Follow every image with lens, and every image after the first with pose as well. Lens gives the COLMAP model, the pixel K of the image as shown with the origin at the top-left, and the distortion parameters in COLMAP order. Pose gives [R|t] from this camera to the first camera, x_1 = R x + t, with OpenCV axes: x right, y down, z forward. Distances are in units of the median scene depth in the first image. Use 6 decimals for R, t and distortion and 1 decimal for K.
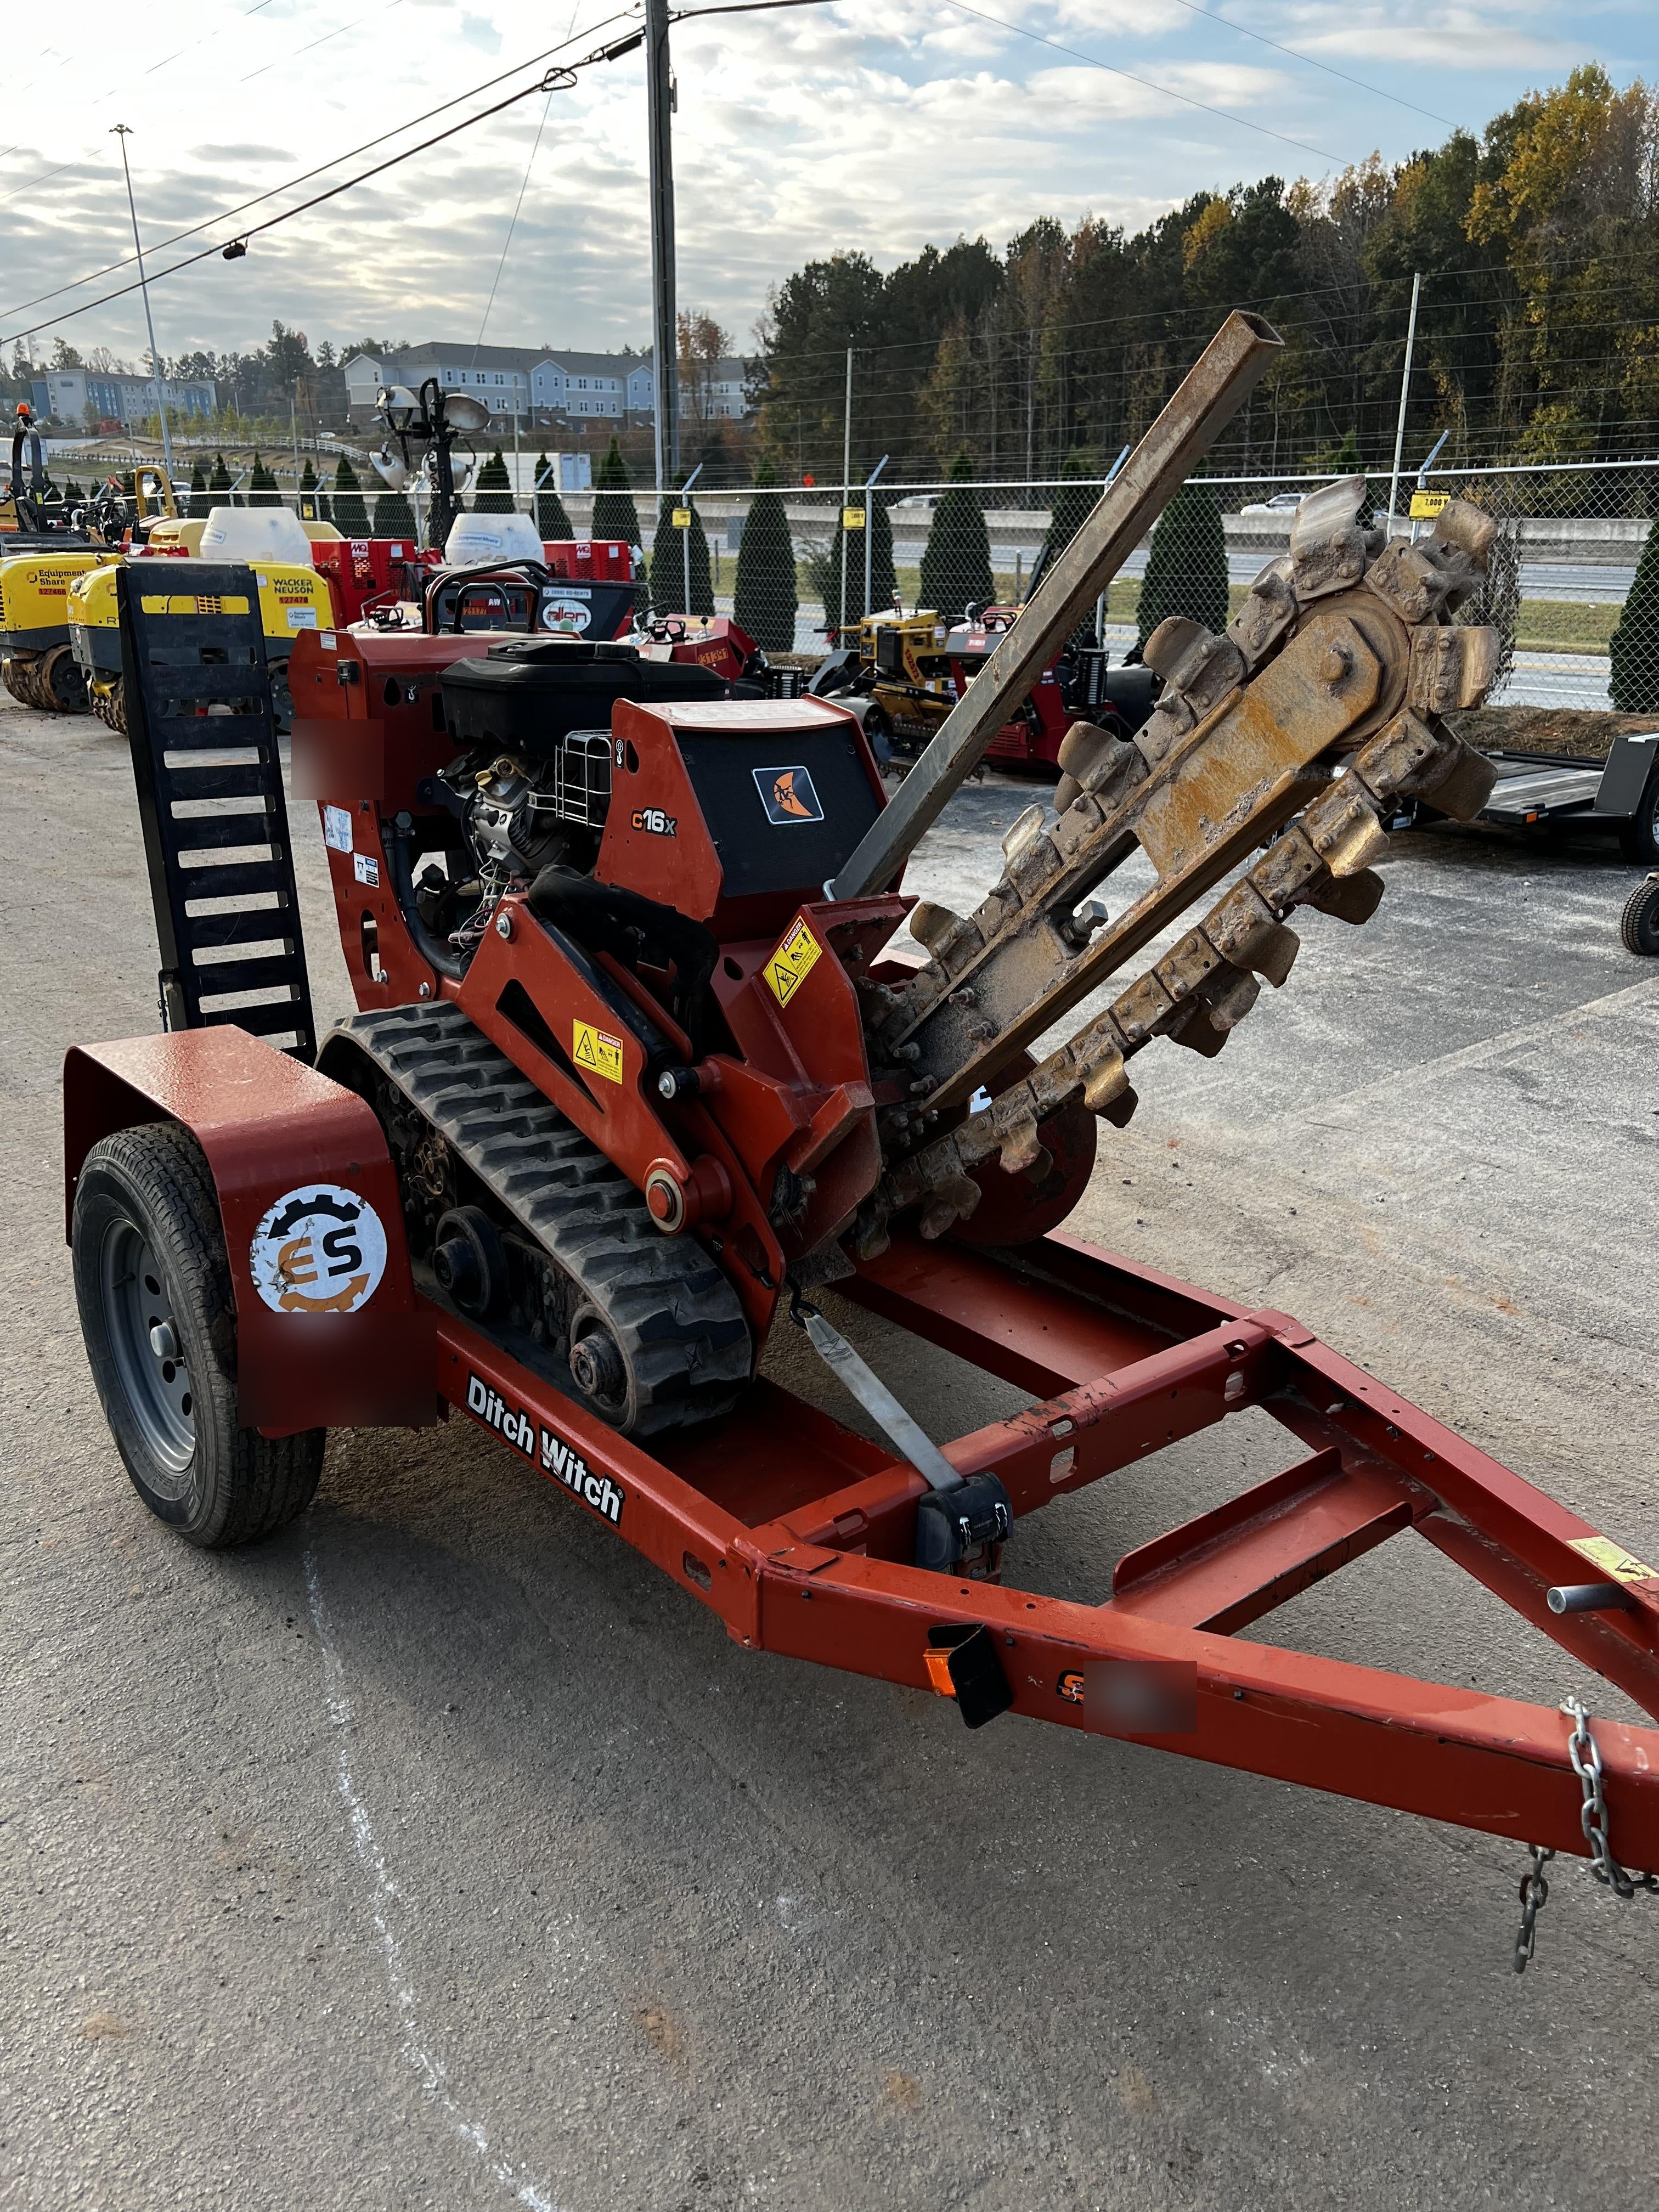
lens RADIAL K [[1688.1, 0, 843.3], [0, 1688.1, 1164.3], [0, 0, 1]] dist [0.055988, 0.006303]
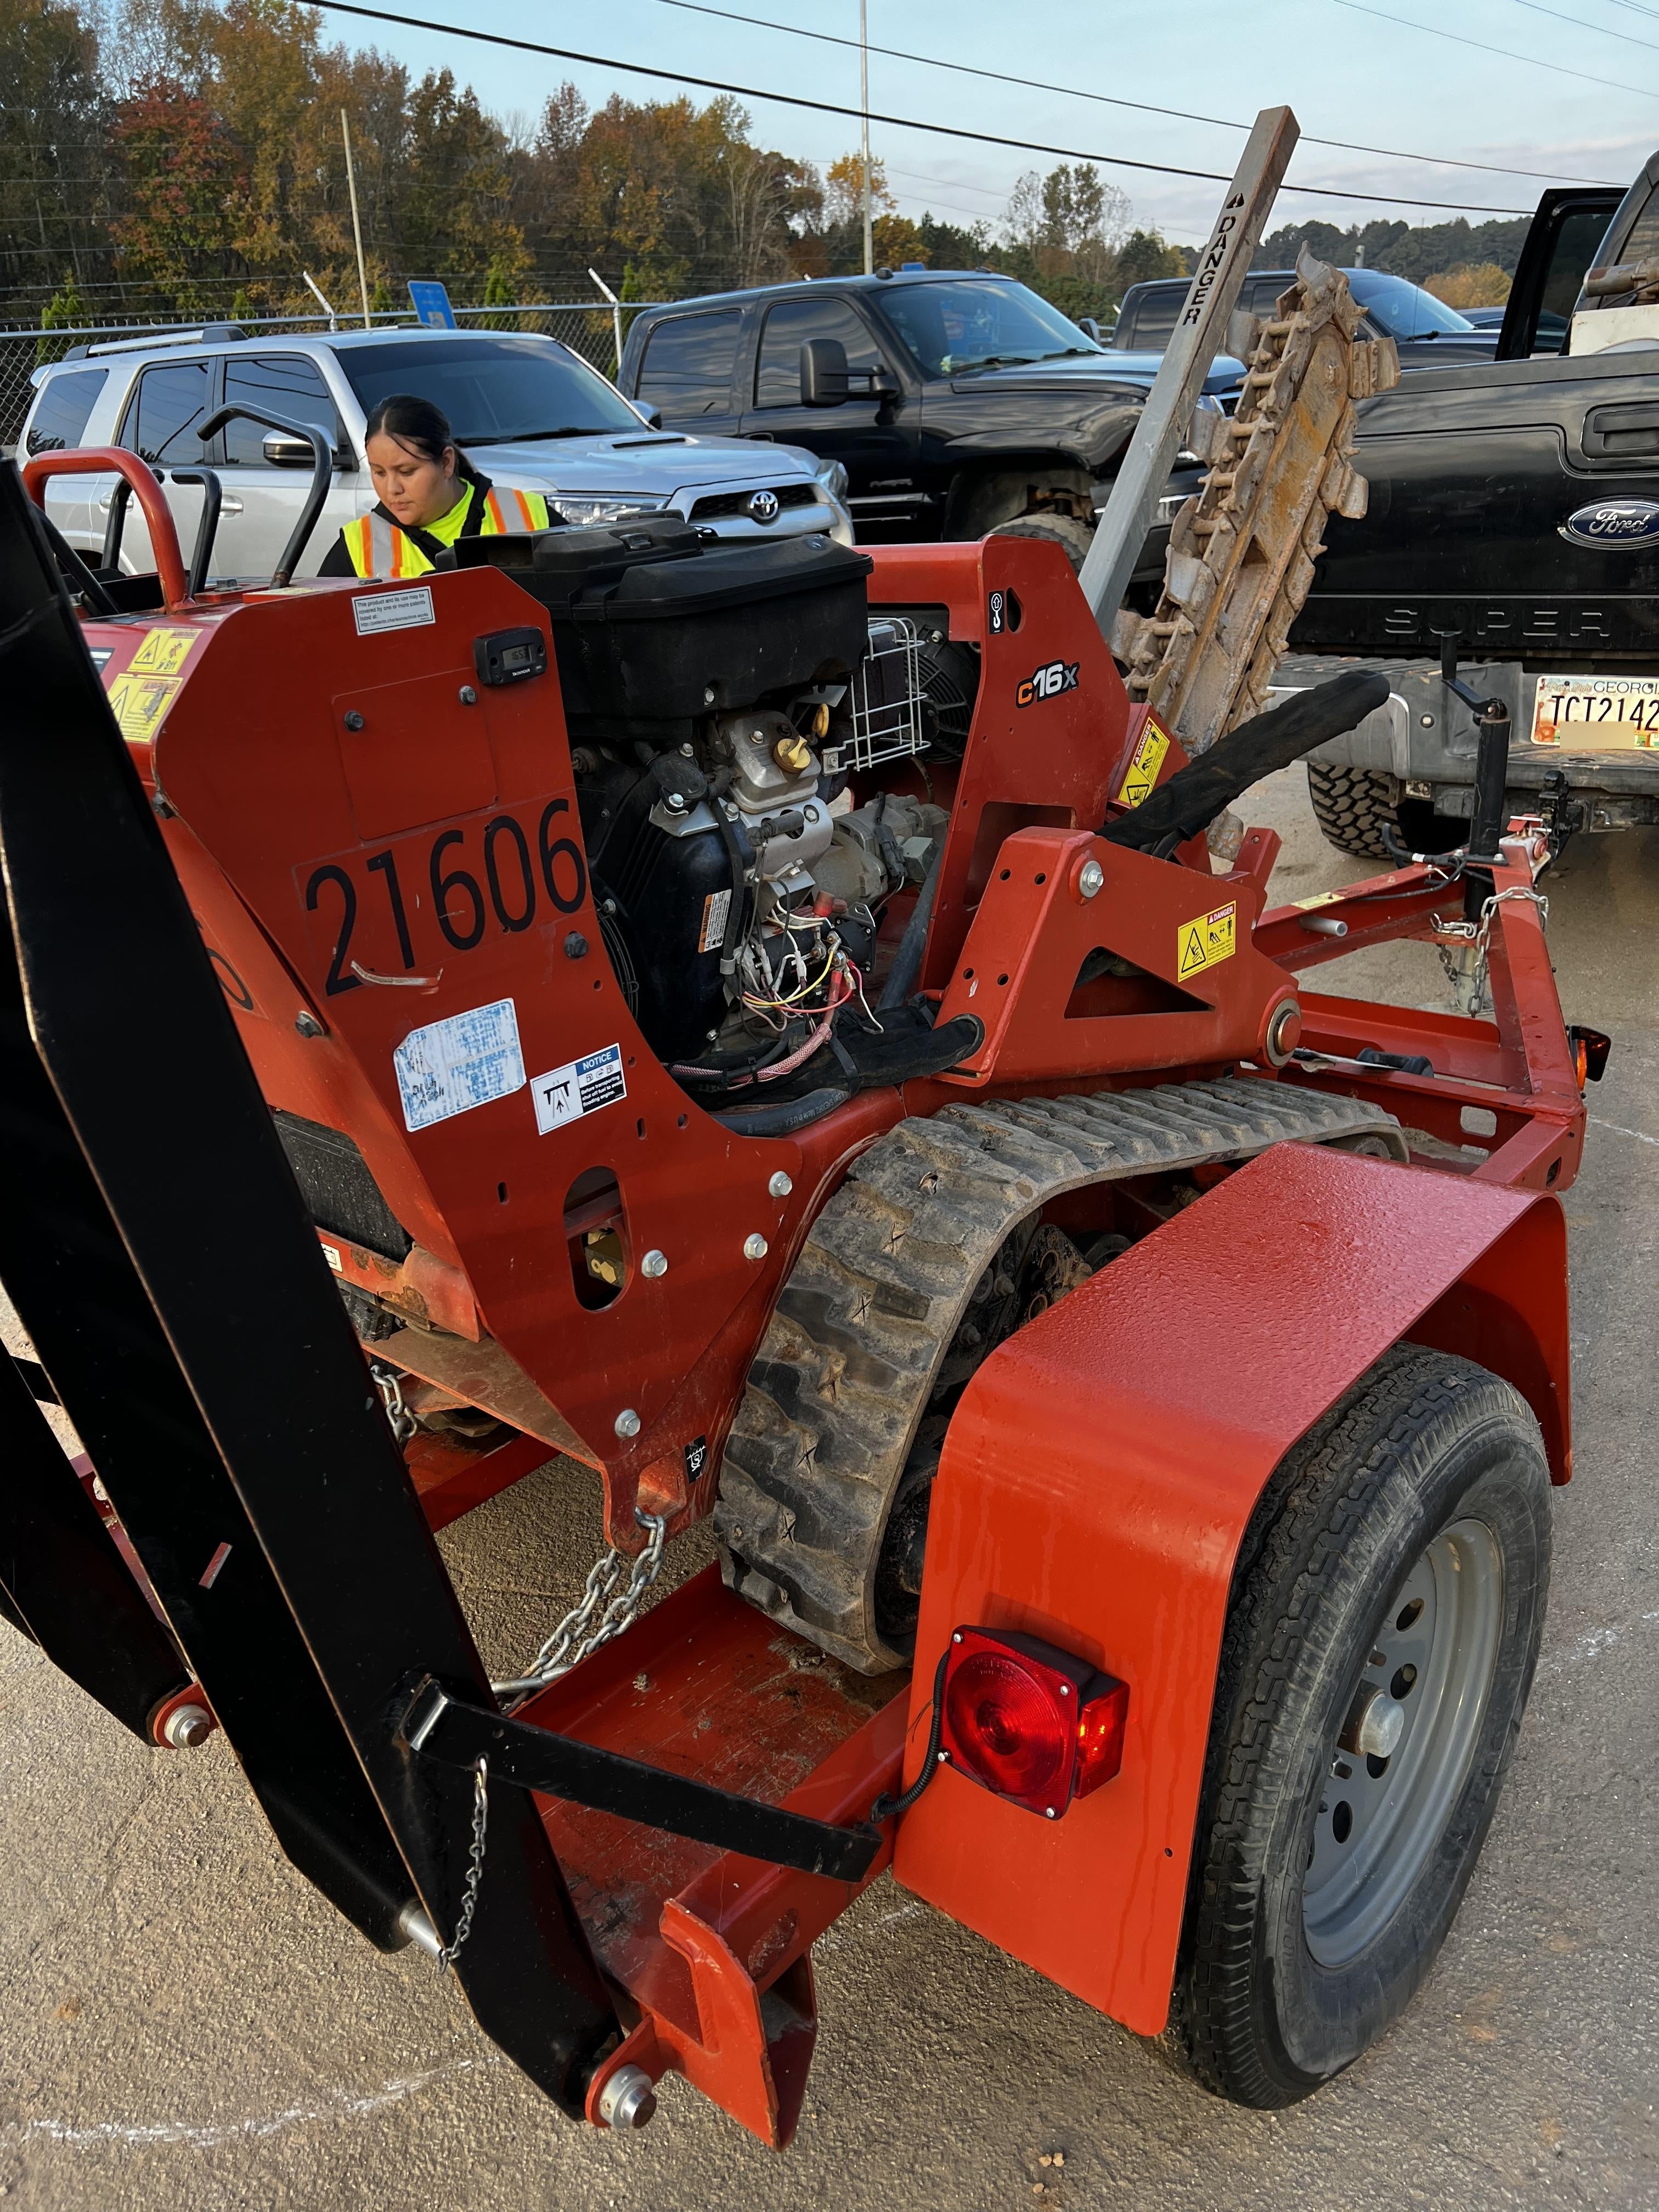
lens RADIAL K [[1647.1, 0, 821.1], [0, 1647.1, 1172.8], [0, 0, 1]] dist [0.087957, -0.103815]
pose [[-0.159260, -0.412894, 0.896747, -0.853744], [0.415620, 0.795881, 0.440265, -0.395571], [-0.895487, 0.442822, 0.044855, 1.141975]]
